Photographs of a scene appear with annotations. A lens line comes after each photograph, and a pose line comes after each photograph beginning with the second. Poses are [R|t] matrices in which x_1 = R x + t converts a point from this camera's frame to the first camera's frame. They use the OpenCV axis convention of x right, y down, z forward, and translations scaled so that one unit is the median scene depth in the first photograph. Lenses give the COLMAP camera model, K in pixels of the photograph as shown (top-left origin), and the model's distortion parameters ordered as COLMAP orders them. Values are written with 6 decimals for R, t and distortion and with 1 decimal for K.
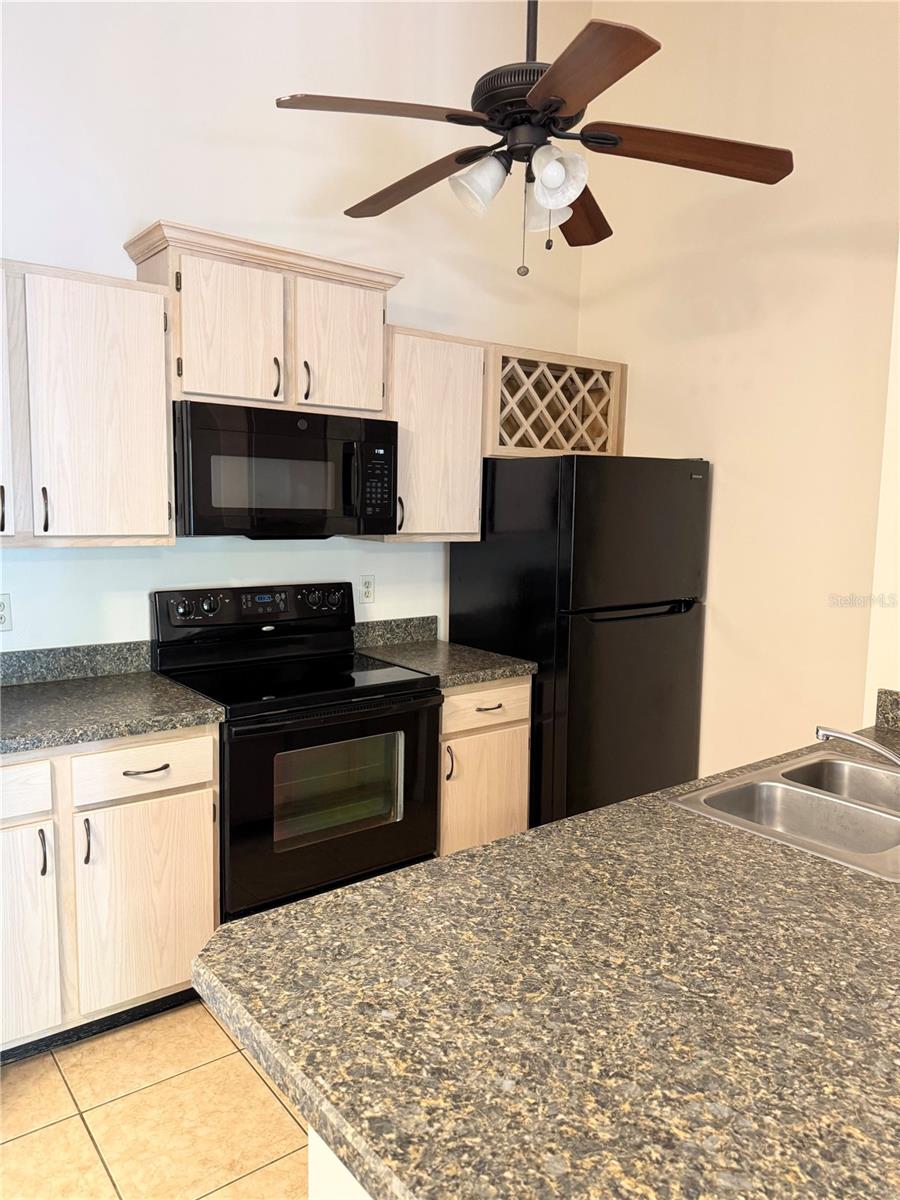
lens RADIAL K [[846.7, 0, 450.4], [0, 846.7, 604.7], [0, 0, 1]] dist [0.051985, -0.004345]
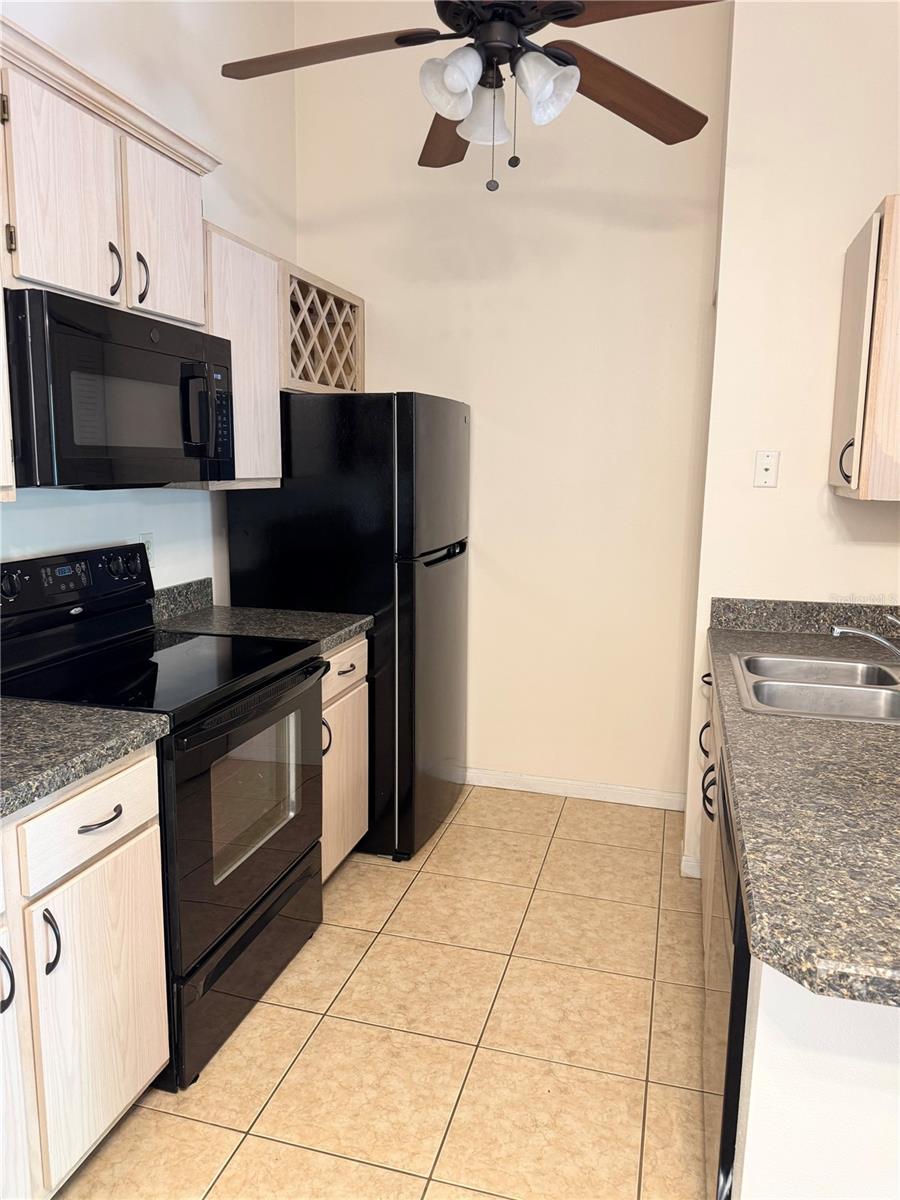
lens RADIAL K [[855.2, 0, 450.0], [0, 855.2, 600.0], [0, 0, 1]] dist [0.000237, 0.000725]
pose [[0.803912, -0.105839, 0.585255, -0.411373], [0.075971, 0.994251, 0.075448, -0.013848], [-0.589876, -0.016191, 0.807331, 0.210250]]
